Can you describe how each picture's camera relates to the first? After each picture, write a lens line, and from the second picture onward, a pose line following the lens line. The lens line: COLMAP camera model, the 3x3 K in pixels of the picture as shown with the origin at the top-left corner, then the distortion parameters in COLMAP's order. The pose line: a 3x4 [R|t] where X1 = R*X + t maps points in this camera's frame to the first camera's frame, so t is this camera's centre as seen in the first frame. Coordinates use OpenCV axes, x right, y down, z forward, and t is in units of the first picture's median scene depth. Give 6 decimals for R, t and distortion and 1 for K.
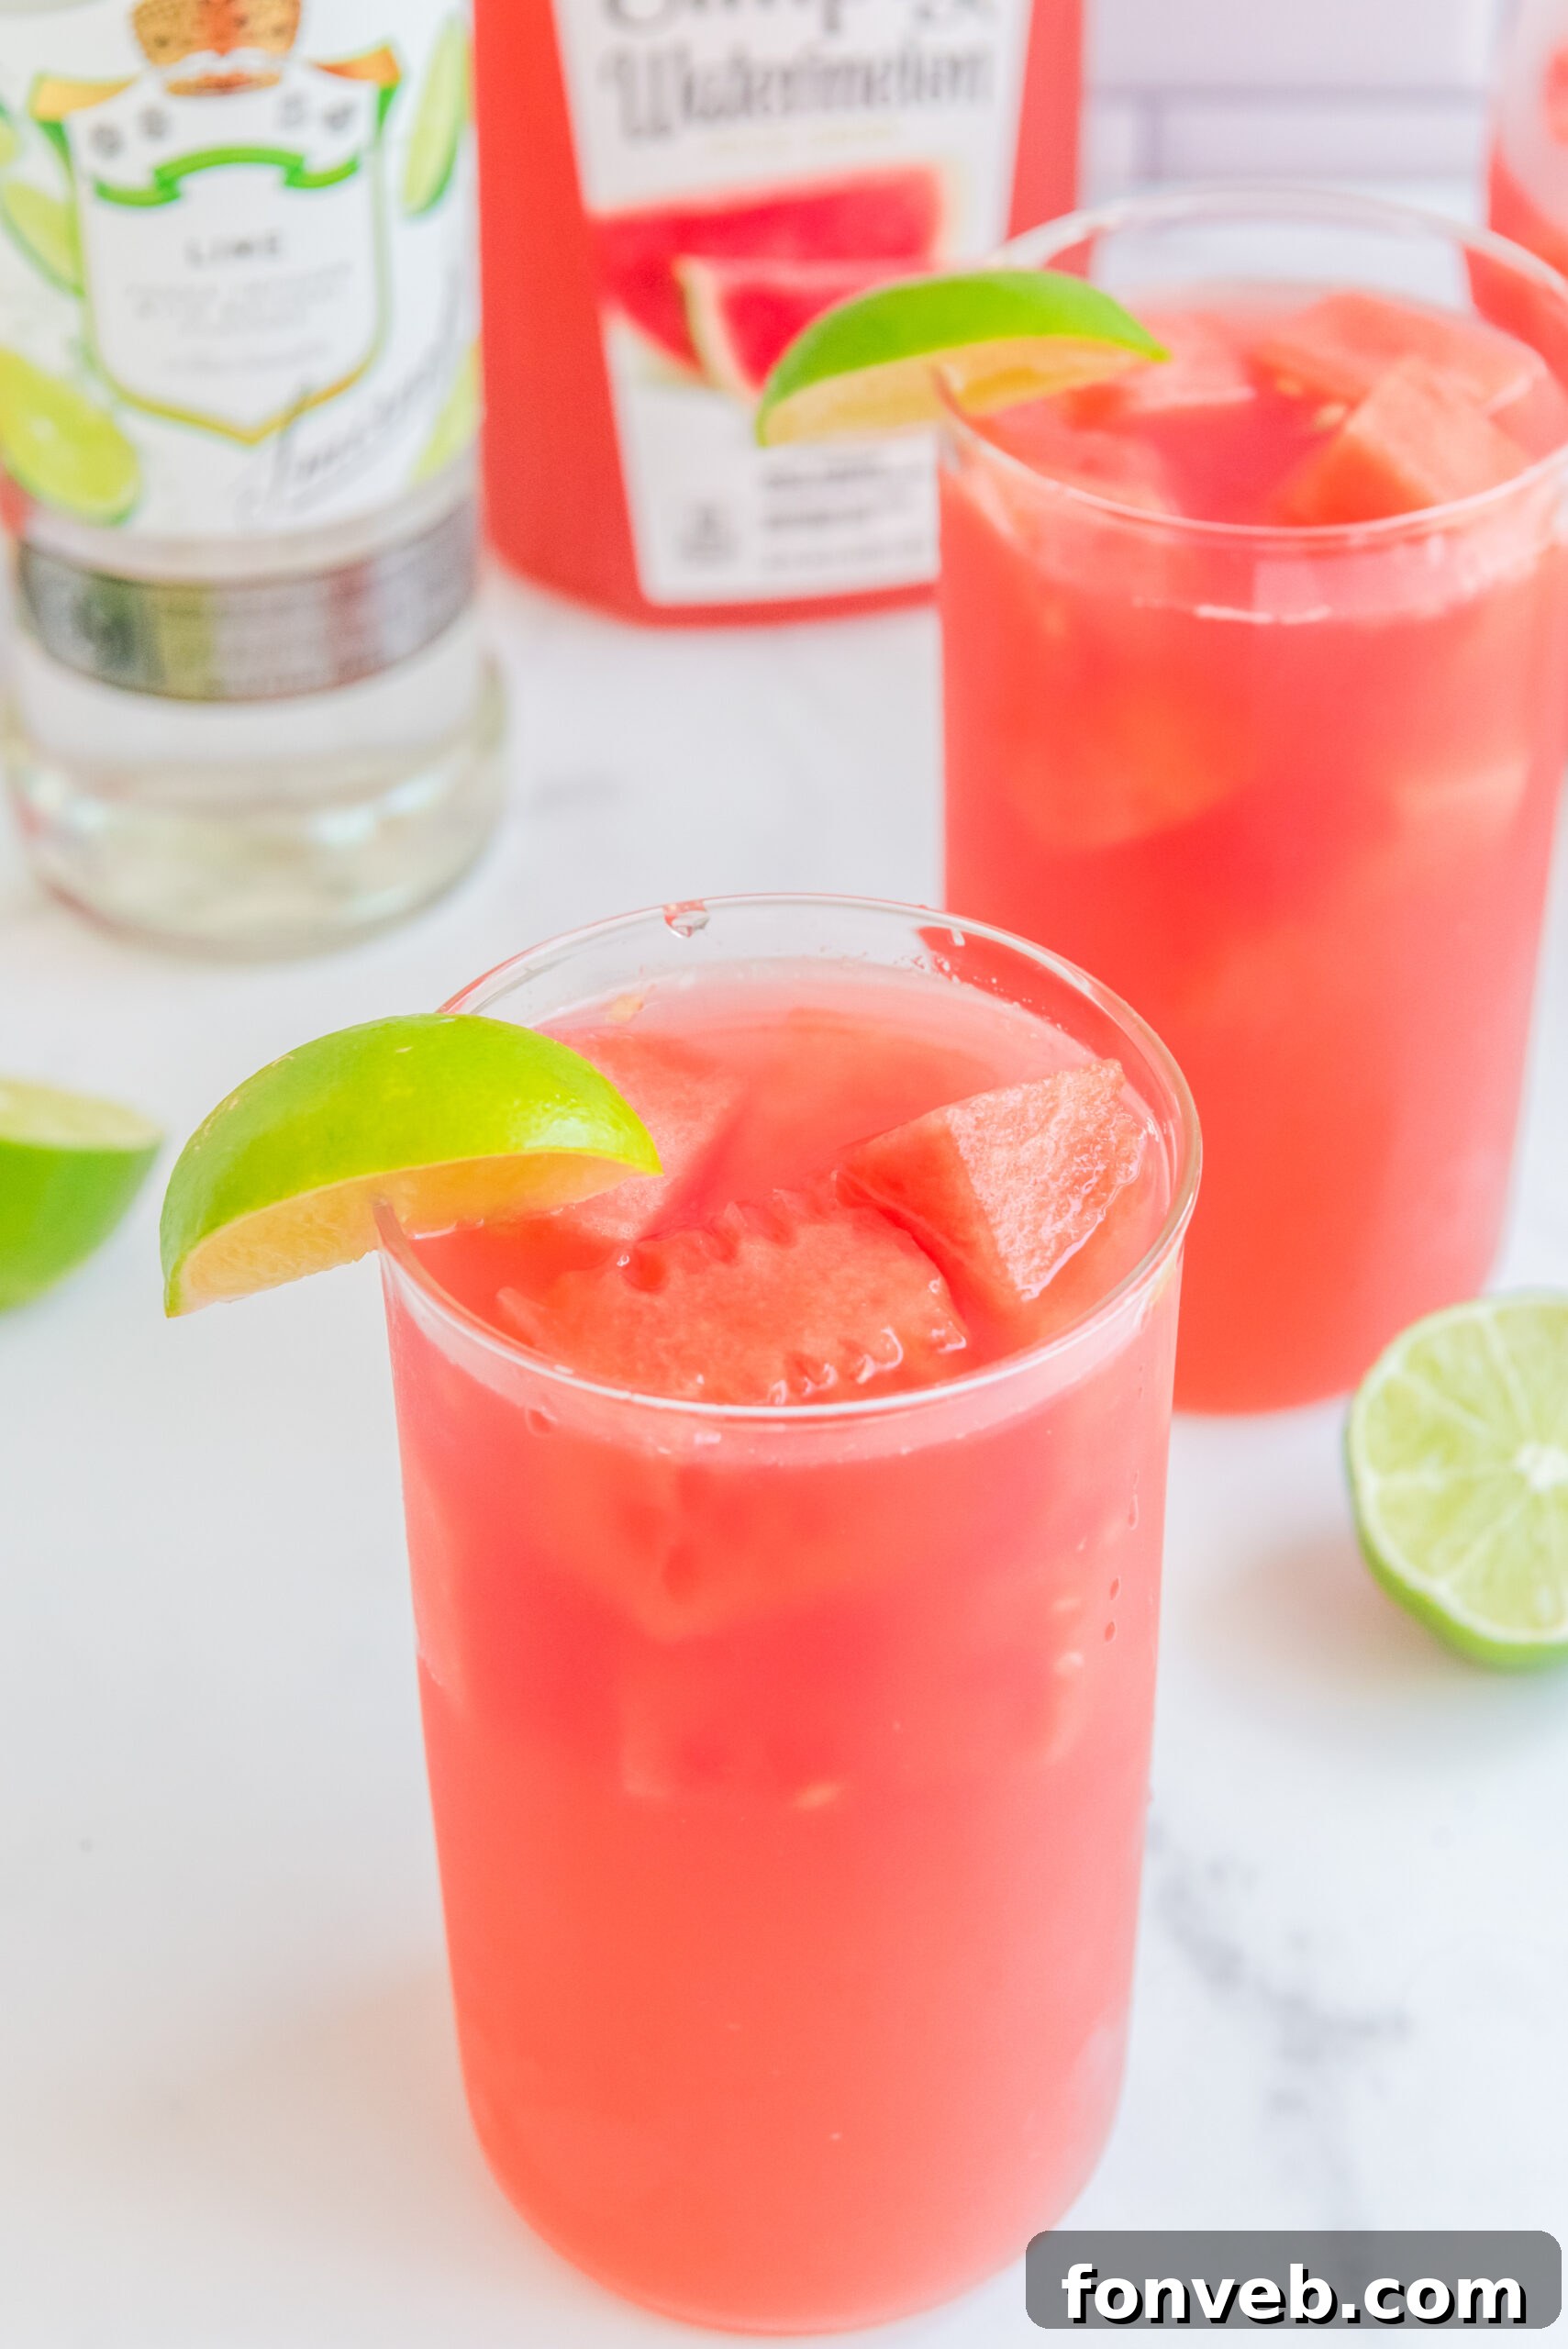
lens RADIAL K [[4918.9, 0, 856.1], [0, 4918.9, 1173.0], [0, 0, 1]] dist [-0.040300, 0.241830]
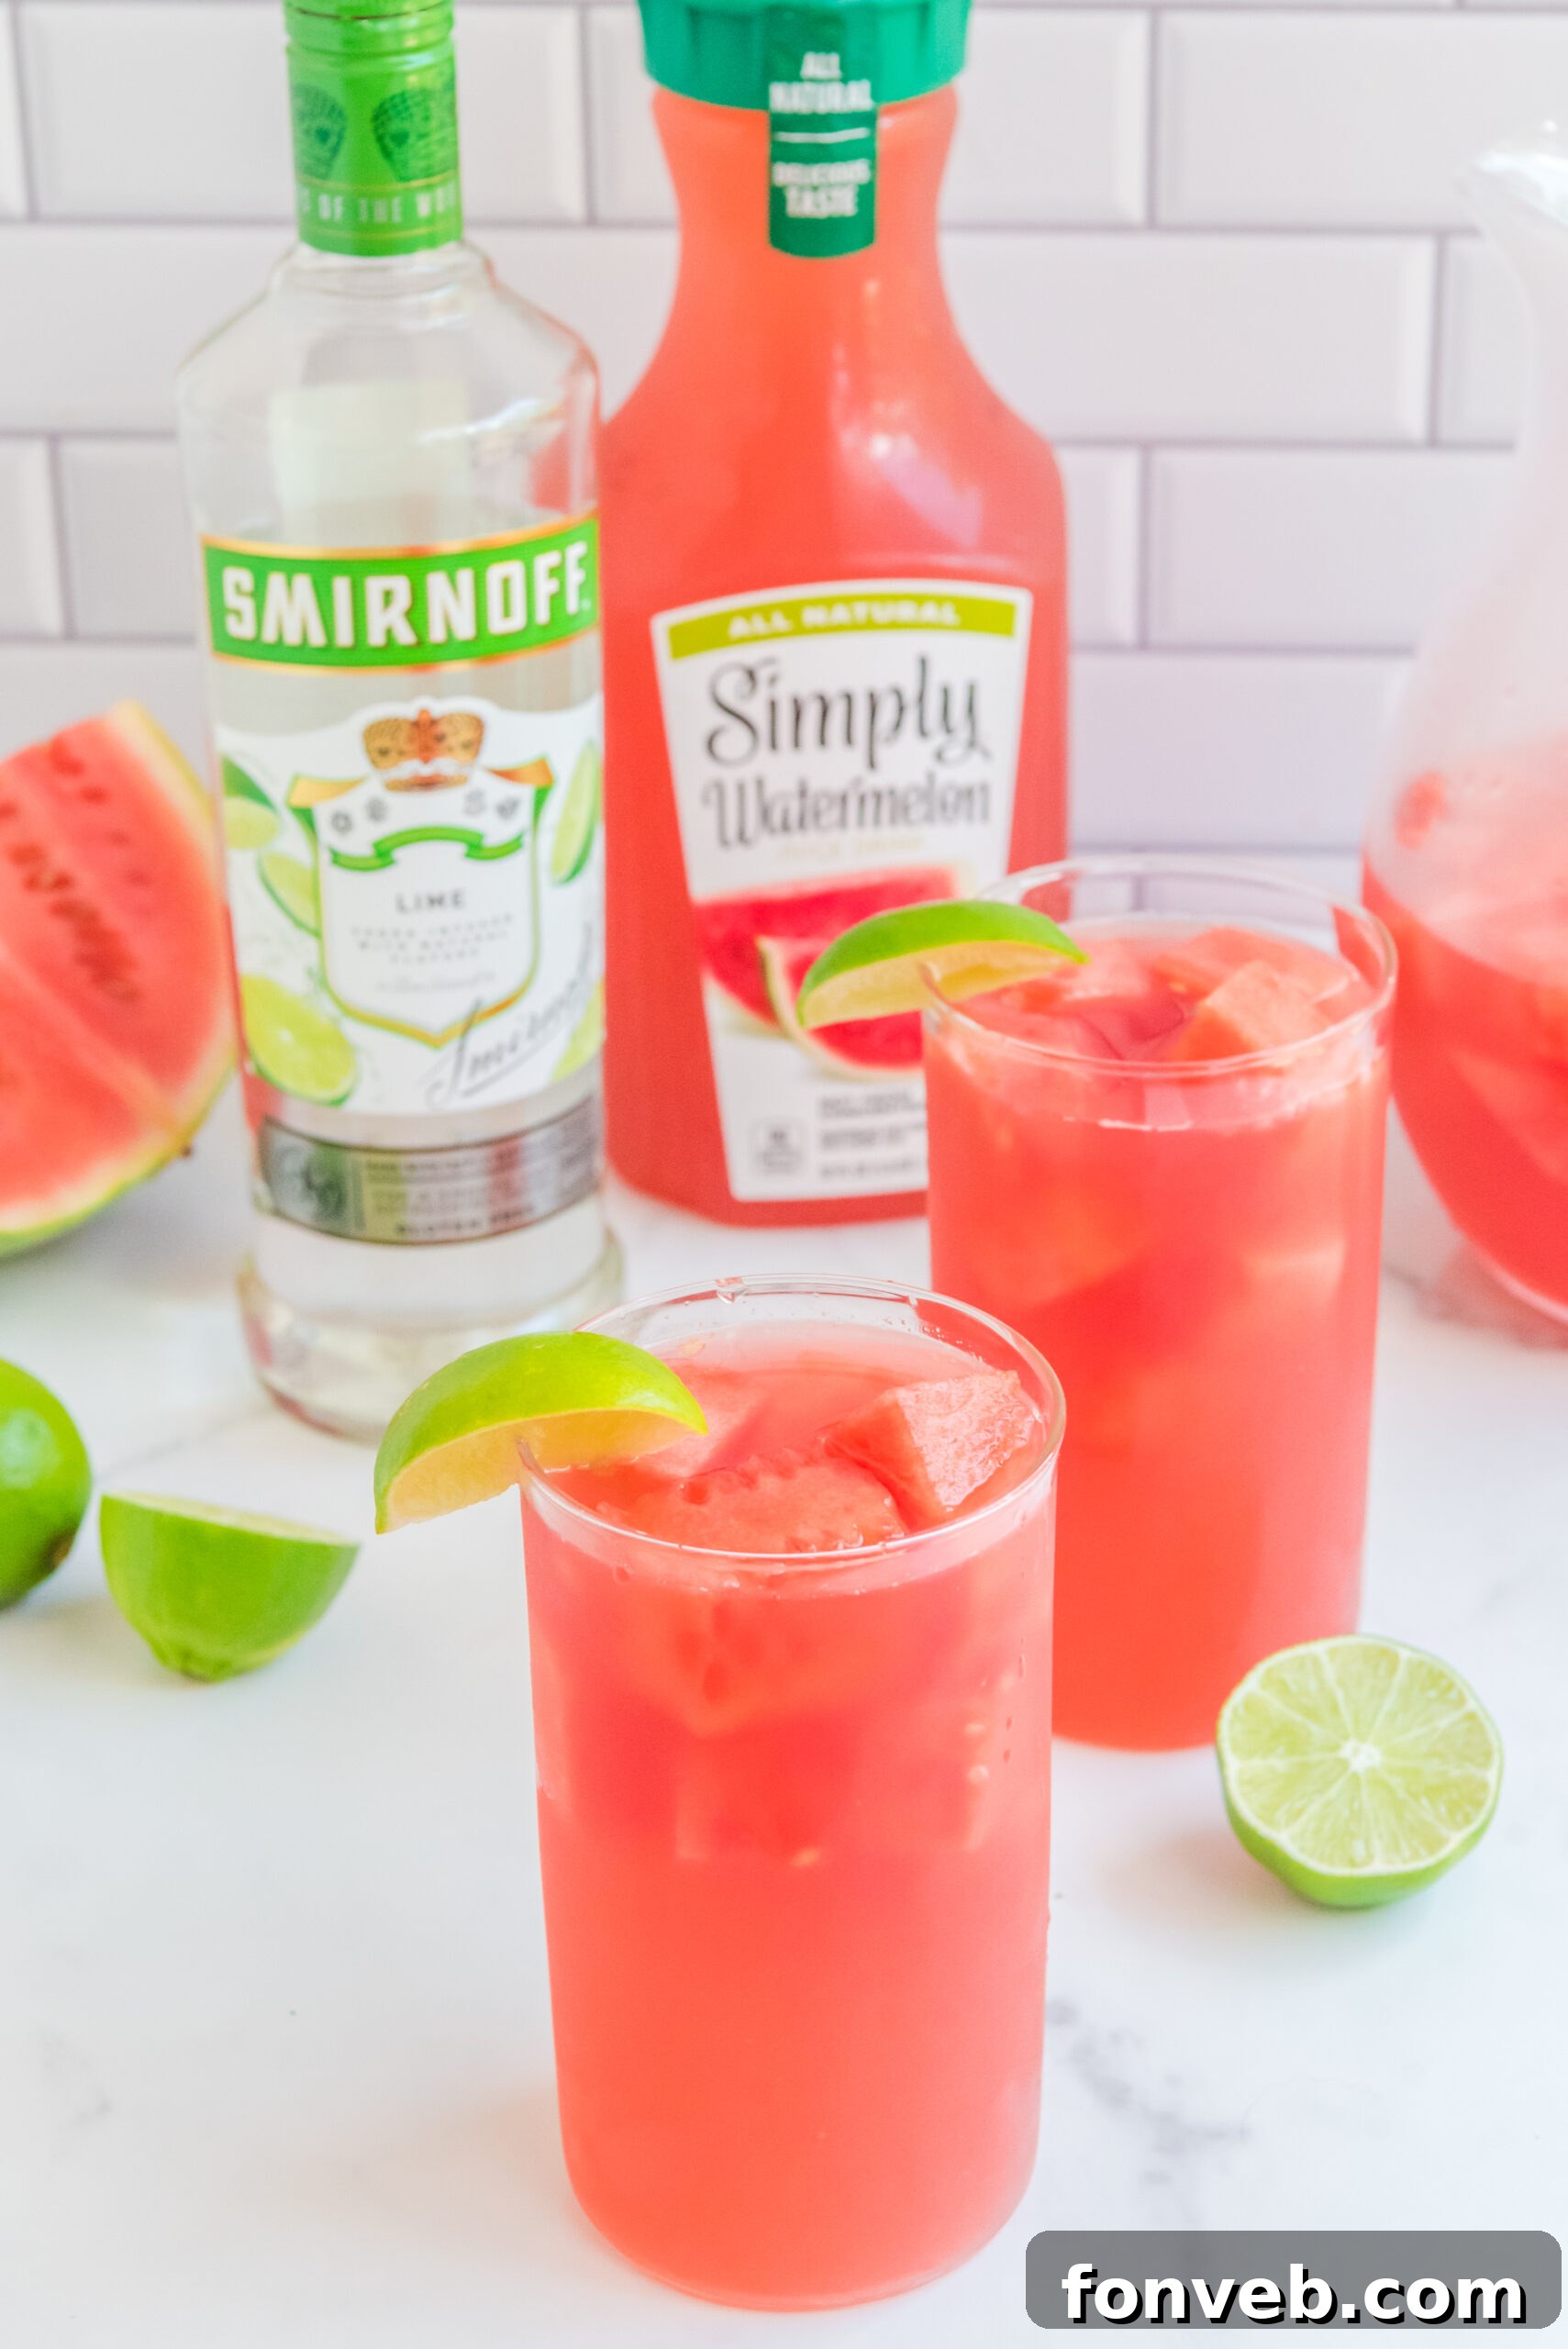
lens RADIAL K [[4918.9, 0, 856.1], [0, 4918.9, 1173.0], [0, 0, 1]] dist [-0.040300, 0.241830]
pose [[0.999560, 0.007674, -0.028642, 0.038134], [-0.012708, 0.983591, -0.179963, 0.151652], [0.026791, 0.180248, 0.983256, -0.389620]]
